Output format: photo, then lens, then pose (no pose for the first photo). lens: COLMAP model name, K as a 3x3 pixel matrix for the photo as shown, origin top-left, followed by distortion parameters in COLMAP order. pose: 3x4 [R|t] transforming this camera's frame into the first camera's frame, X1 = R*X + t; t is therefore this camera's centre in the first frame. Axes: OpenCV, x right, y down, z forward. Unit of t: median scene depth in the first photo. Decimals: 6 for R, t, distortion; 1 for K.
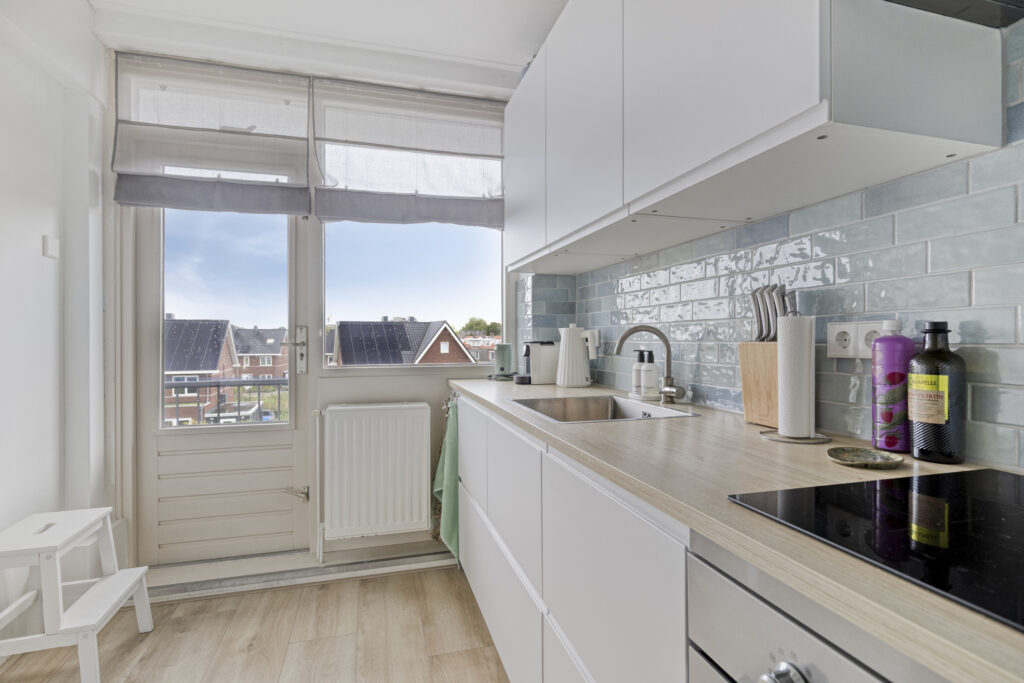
lens RADIAL K [[502.4, 0, 514.8], [0, 502.4, 339.2], [0, 0, 1]] dist [0.000951, 0.000154]
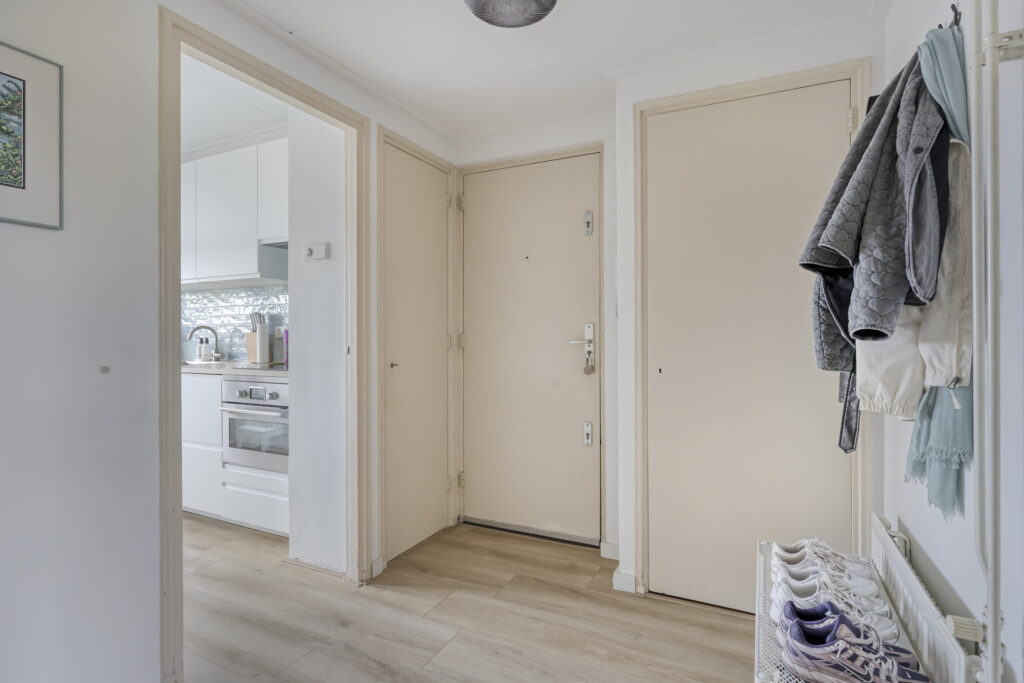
lens RADIAL K [[502.4, 0, 516.0], [0, 502.4, 337.8], [0, 0, 1]] dist [0.000951, 0.000154]
pose [[0.671313, -0.002543, 0.741169, -0.421083], [0.003903, 0.999992, -0.000103, 0.028693], [-0.741164, 0.002962, 0.671318, -1.372750]]
